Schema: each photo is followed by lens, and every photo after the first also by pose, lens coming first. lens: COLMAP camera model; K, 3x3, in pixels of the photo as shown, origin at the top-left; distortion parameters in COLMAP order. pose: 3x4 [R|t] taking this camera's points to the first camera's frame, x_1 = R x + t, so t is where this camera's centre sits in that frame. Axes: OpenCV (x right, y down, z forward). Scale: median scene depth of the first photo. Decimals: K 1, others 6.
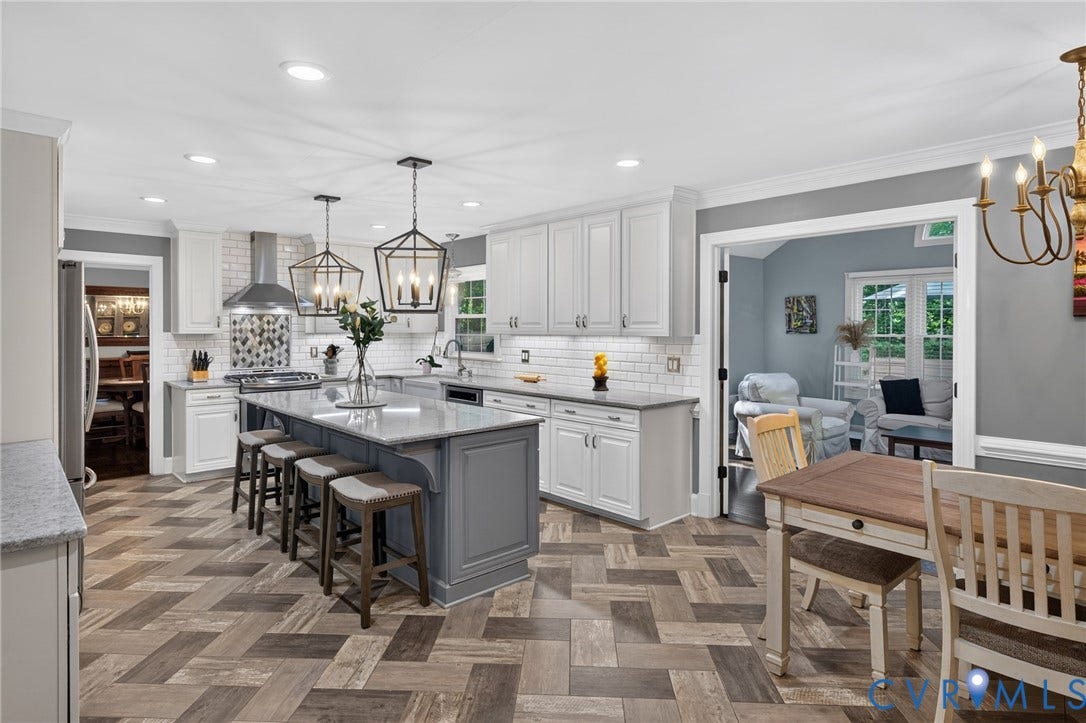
lens RADIAL K [[601.4, 0, 542.5], [0, 601.4, 333.9], [0, 0, 1]] dist [-0.000928, -0.000365]
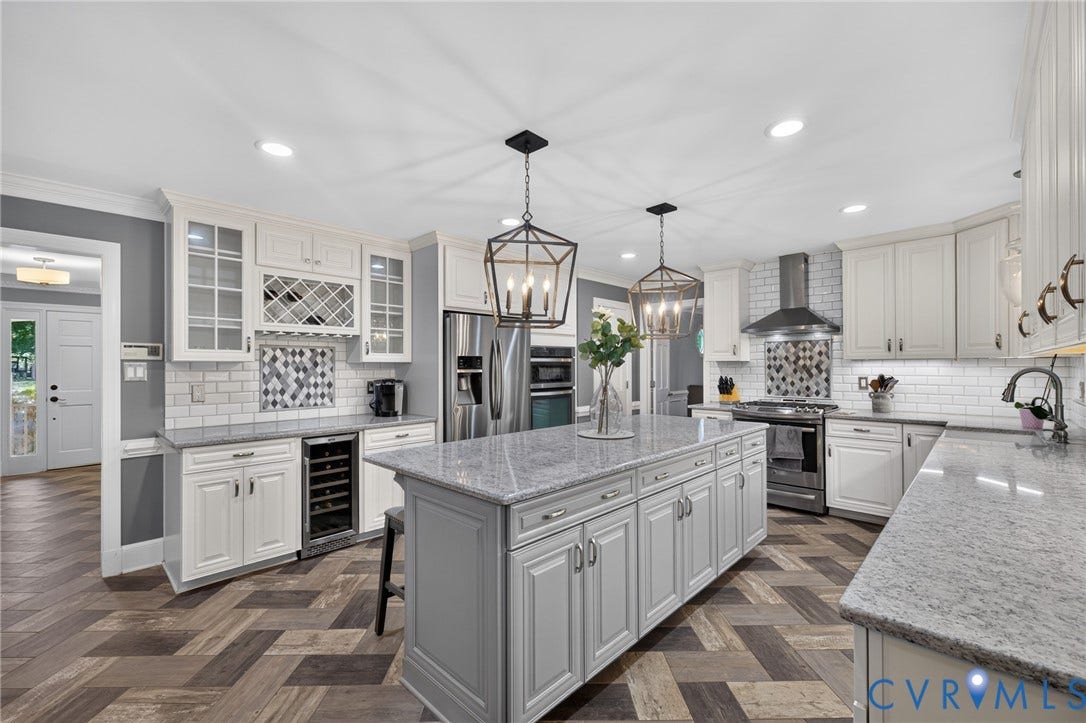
lens RADIAL K [[462.0, 0, 541.9], [0, 462.0, 366.6], [0, 0, 1]] dist [0.005274, -0.000266]
pose [[0.074124, -0.000995, -0.997249, 0.234332], [-0.007152, 0.999973, -0.001529, 0.012388], [0.997223, 0.007246, 0.074115, 0.545381]]
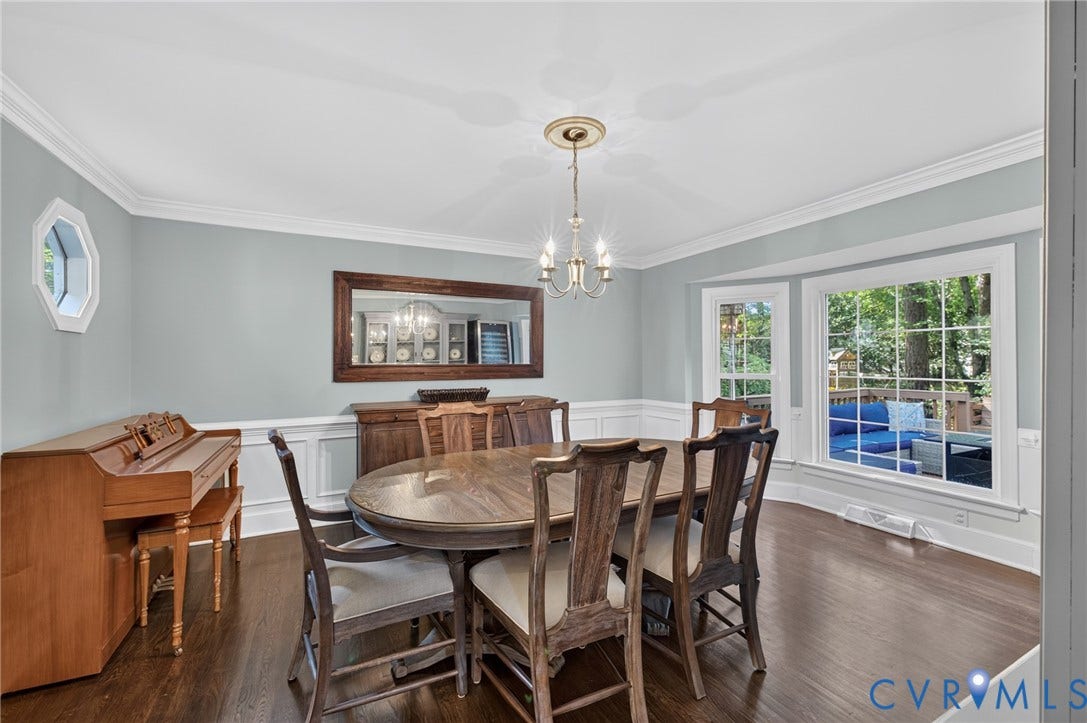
lens RADIAL K [[462.4, 0, 546.4], [0, 462.4, 363.0], [0, 0, 1]] dist [0.005274, -0.000266]
pose [[0.964825, -0.002553, -0.262881, -0.659643], [-0.000122, 0.999948, -0.010157, 0.011892], [0.262893, 0.009832, 0.964775, 0.878697]]
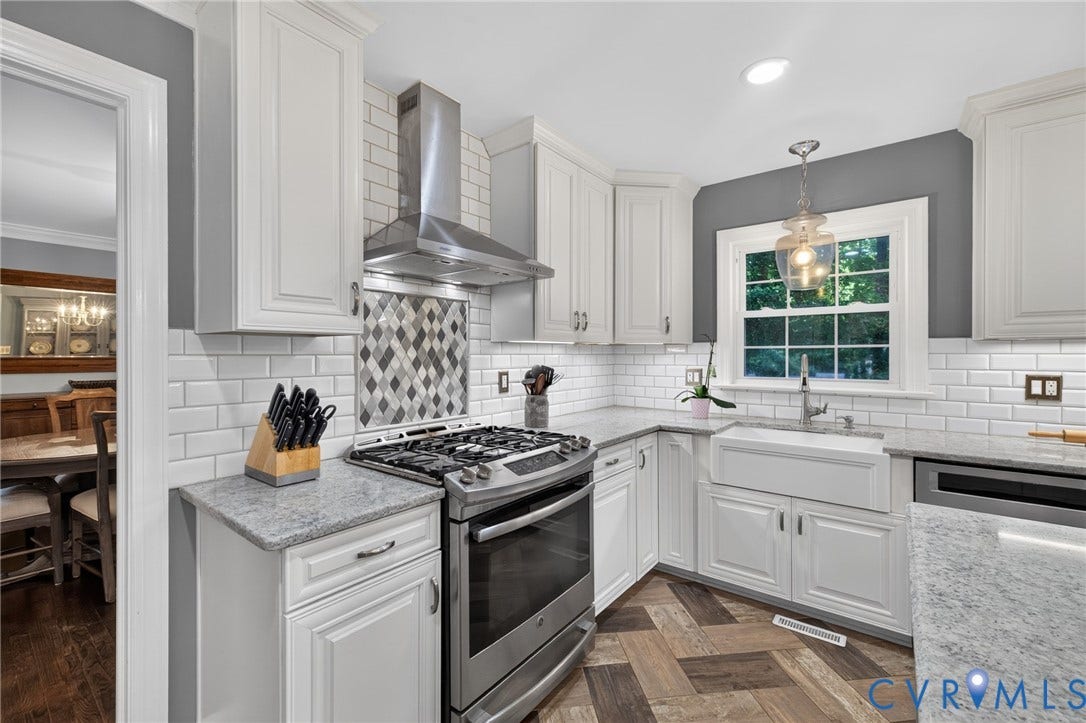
lens RADIAL K [[462.0, 0, 536.0], [0, 462.0, 358.3], [0, 0, 1]] dist [0.005274, -0.000266]
pose [[0.986462, -0.003658, 0.163950, -0.440831], [0.003918, 0.999992, -0.001263, 0.012339], [-0.163944, 0.001888, 0.986468, 0.668152]]
